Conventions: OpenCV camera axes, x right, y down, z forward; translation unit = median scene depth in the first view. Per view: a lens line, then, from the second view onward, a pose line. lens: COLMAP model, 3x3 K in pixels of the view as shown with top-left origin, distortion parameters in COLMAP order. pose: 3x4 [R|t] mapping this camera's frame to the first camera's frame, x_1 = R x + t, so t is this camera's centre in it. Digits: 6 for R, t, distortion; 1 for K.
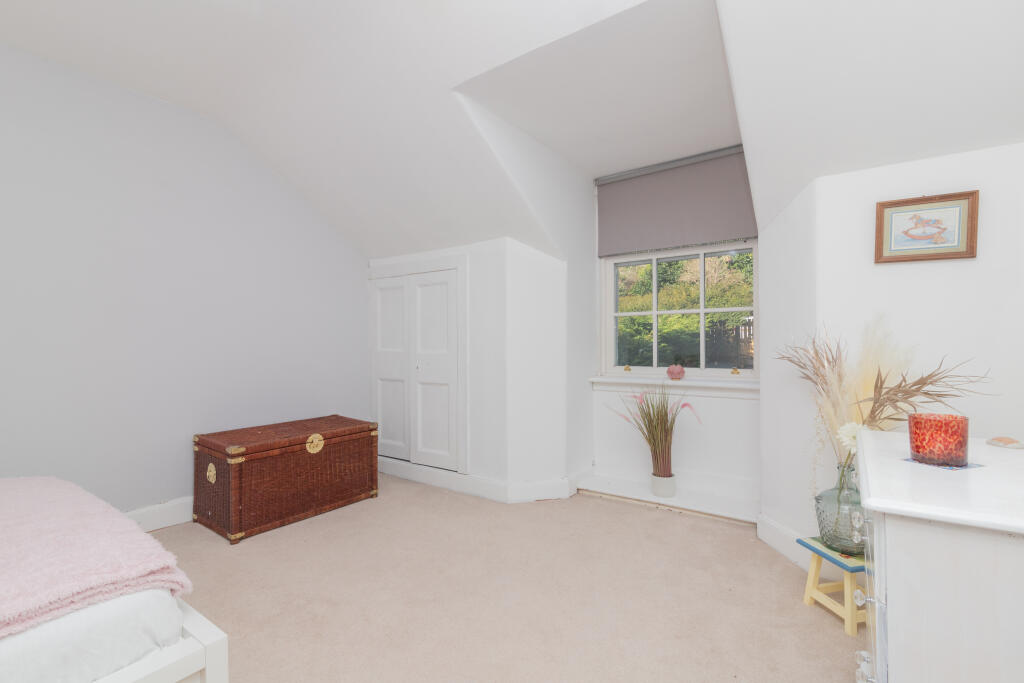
lens RADIAL K [[463.2, 0, 508.1], [0, 463.2, 341.1], [0, 0, 1]] dist [0.002322, 0.000066]
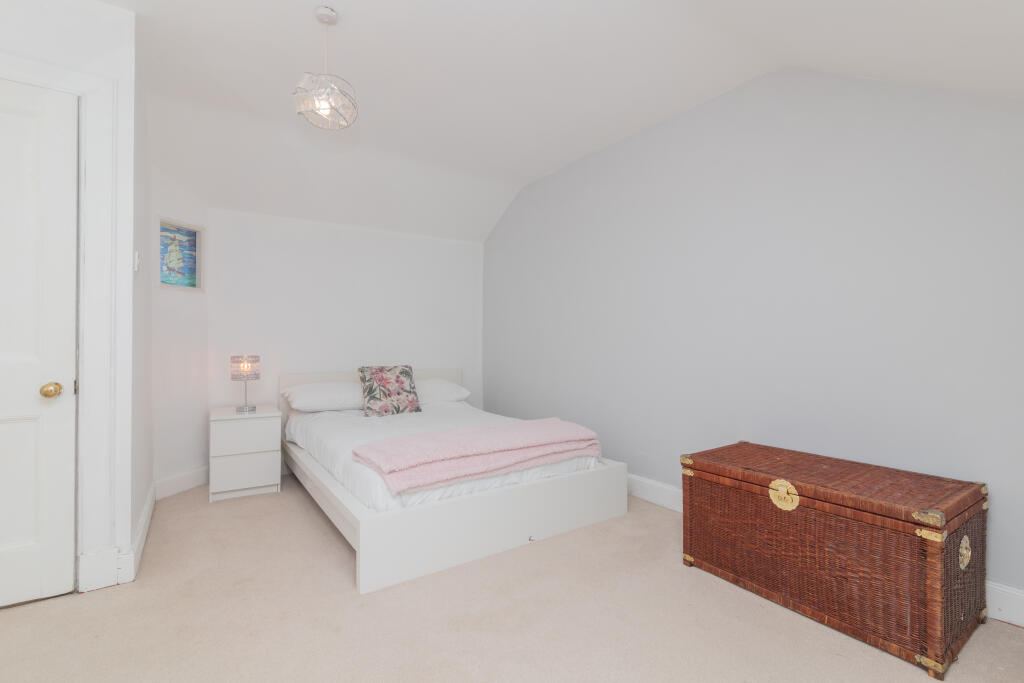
lens RADIAL K [[463.2, 0, 511.2], [0, 463.2, 343.5], [0, 0, 1]] dist [0.002322, 0.000066]
pose [[-0.333878, 0.000350, -0.942616, 0.336390], [0.000150, 1.000000, 0.000318, 0.009481], [0.942616, -0.000036, -0.333878, 0.897332]]
